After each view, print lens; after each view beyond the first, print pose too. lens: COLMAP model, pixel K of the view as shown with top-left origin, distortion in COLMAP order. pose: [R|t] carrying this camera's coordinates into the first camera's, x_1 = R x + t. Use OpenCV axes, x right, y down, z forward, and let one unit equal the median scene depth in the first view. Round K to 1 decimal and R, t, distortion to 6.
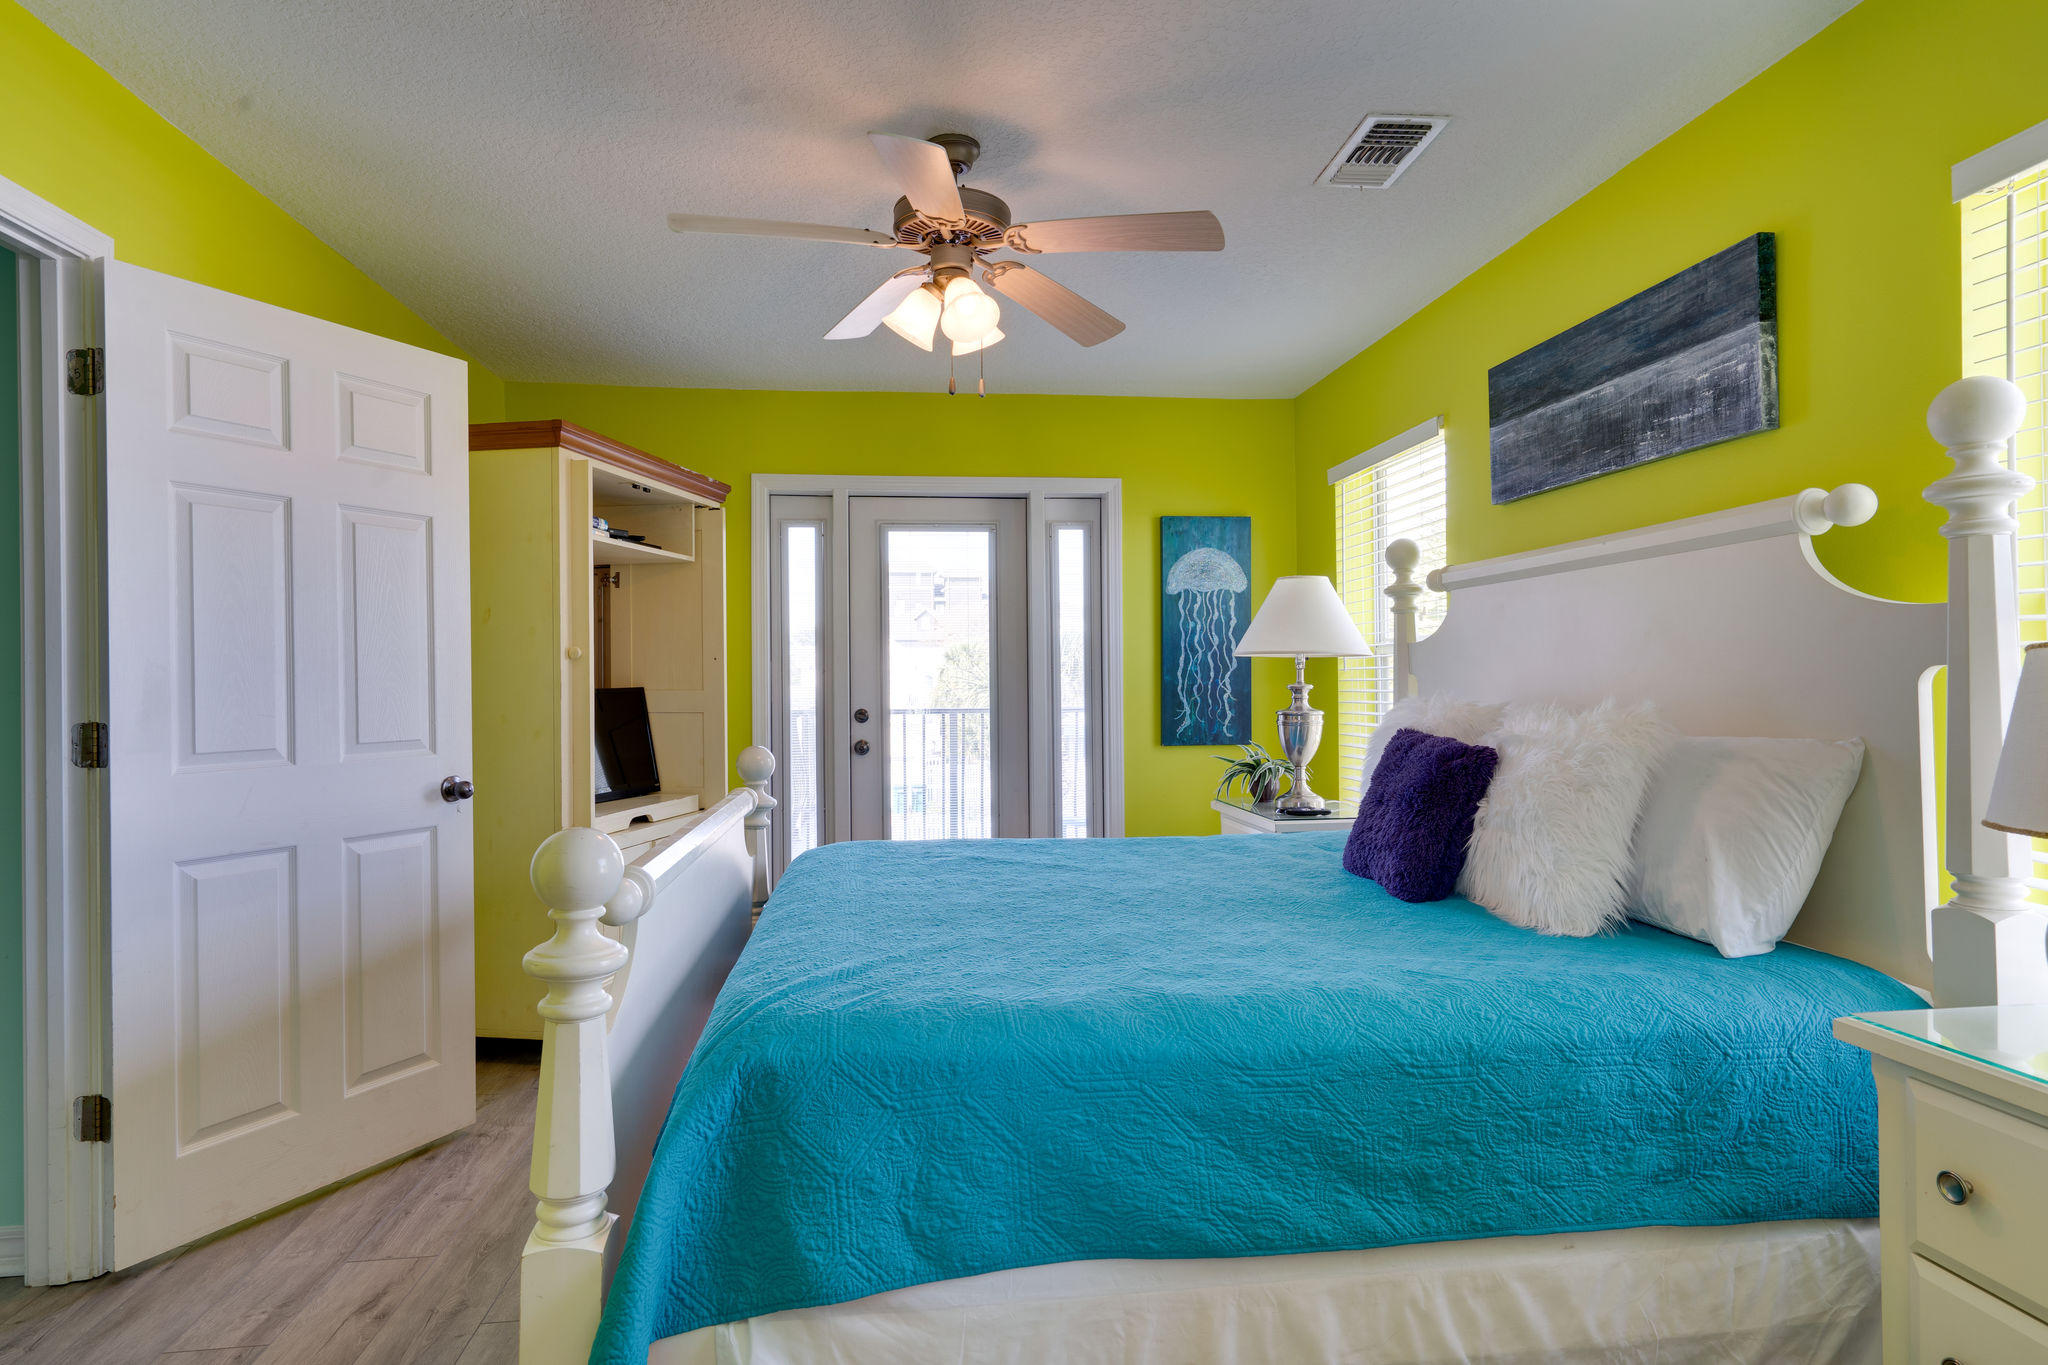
lens RADIAL K [[1100.9, 0, 1034.1], [0, 1100.9, 677.5], [0, 0, 1]] dist [0.000471, 0.004678]
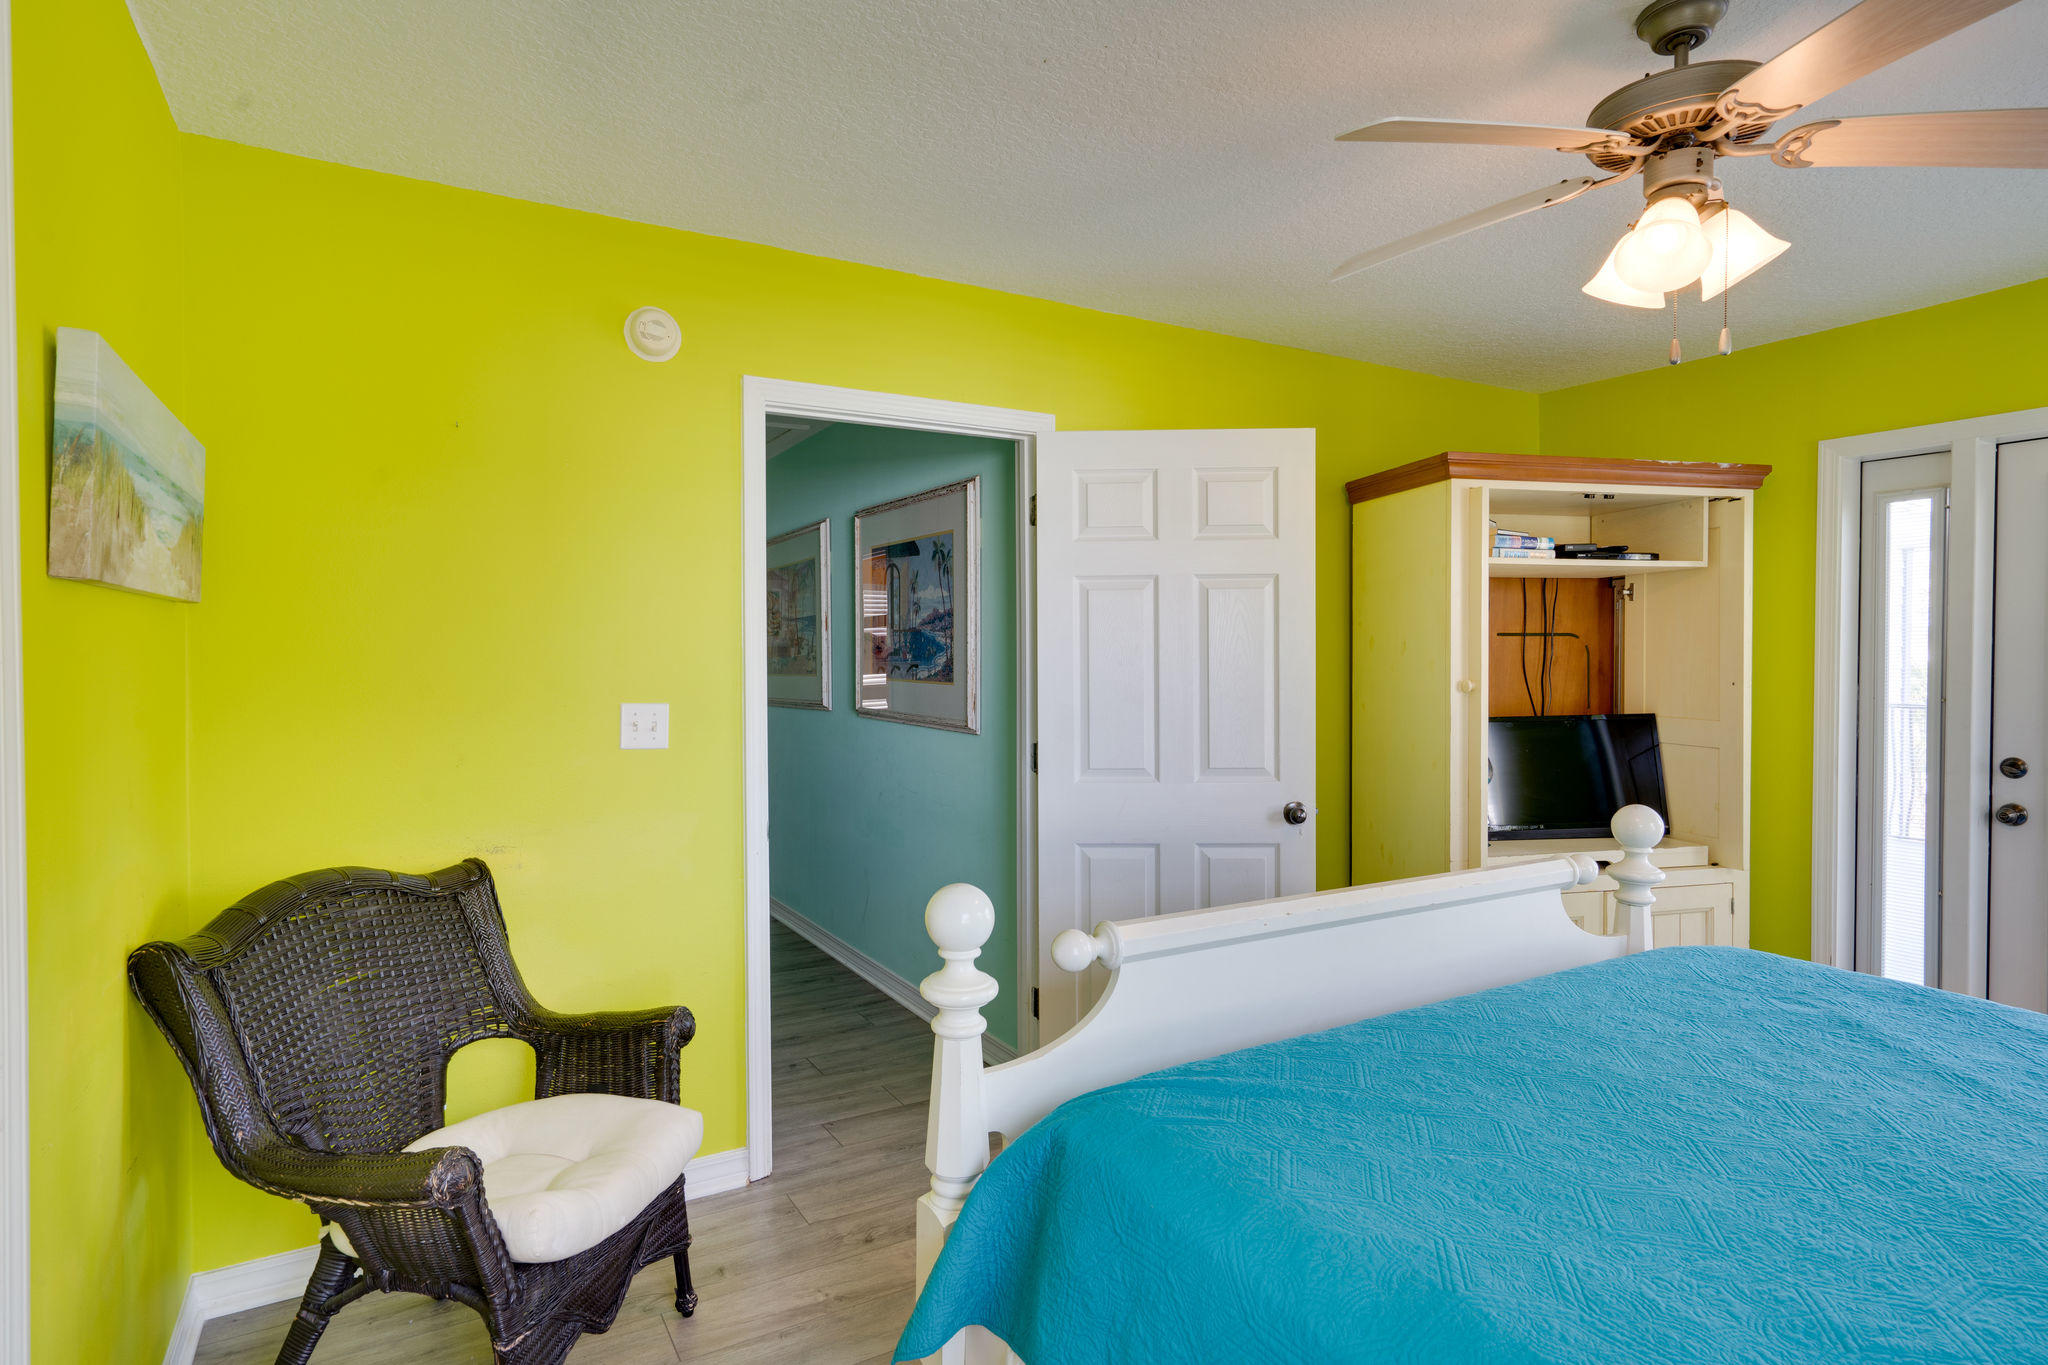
lens RADIAL K [[1100.9, 0, 1038.6], [0, 1100.9, 676.3], [0, 0, 1]] dist [0.000471, 0.004678]
pose [[0.388593, 0.026304, -0.921034, 0.341749], [0.000681, 0.999584, 0.028834, -0.060514], [0.921409, -0.011832, 0.388413, 0.270806]]
